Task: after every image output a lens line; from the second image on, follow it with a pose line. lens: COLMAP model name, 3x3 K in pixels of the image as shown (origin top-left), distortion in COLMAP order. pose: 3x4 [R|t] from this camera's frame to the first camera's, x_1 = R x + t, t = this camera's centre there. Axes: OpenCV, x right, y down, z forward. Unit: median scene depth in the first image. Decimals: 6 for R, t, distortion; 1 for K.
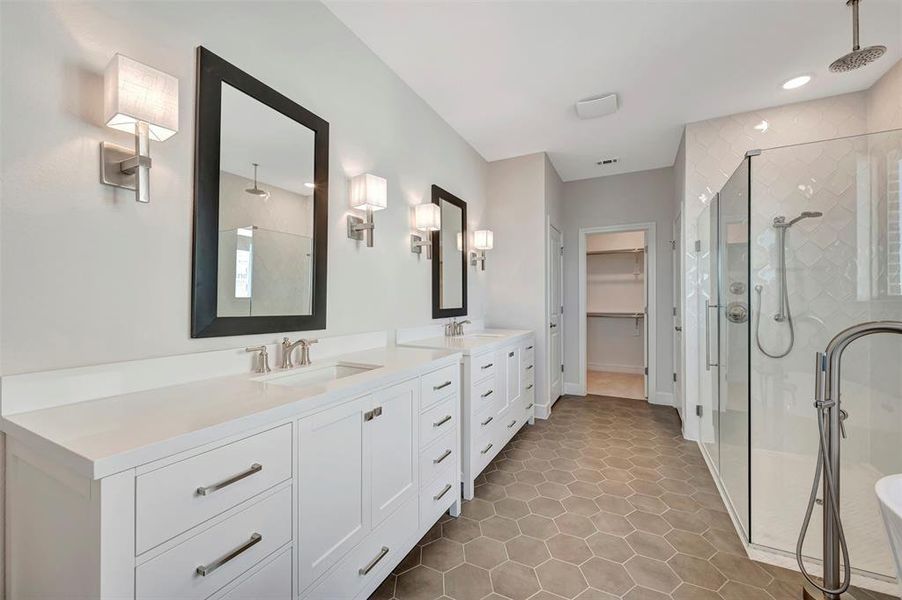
lens RADIAL K [[356.9, 0, 453.3], [0, 356.9, 300.4], [0, 0, 1]] dist [0.000546, 0.000368]
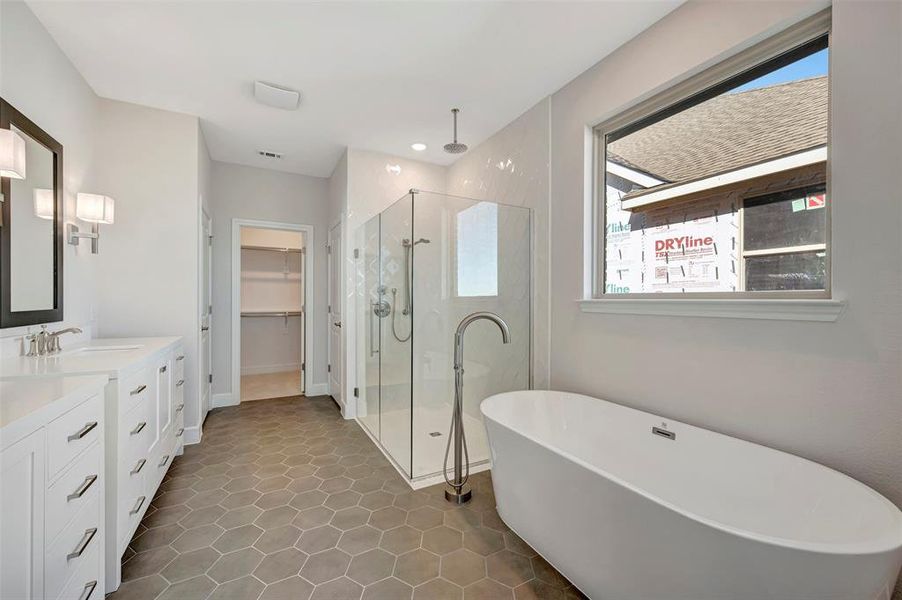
lens RADIAL K [[356.9, 0, 460.1], [0, 356.9, 300.2], [0, 0, 1]] dist [0.000546, 0.000368]
pose [[0.562923, 0.003050, 0.826504, -0.151941], [-0.005320, 0.999986, -0.000068, 0.001350], [-0.826492, -0.004359, 0.562932, 0.075438]]
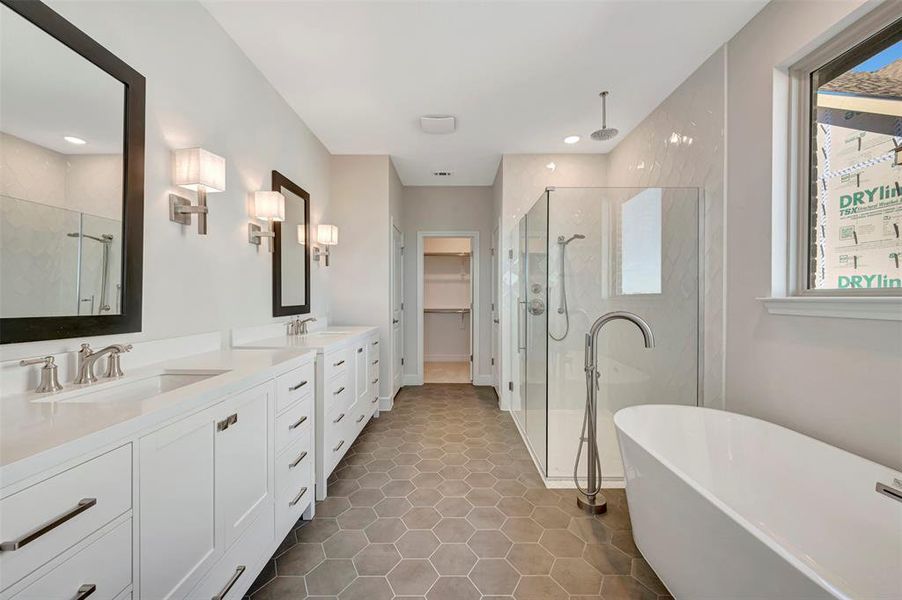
lens RADIAL K [[356.9, 0, 455.7], [0, 356.9, 300.0], [0, 0, 1]] dist [0.000546, 0.000368]
pose [[0.893154, 0.000213, 0.449751, -0.071185], [-0.003517, 0.999973, 0.006512, 0.000292], [-0.449737, -0.007398, 0.893130, -0.039118]]
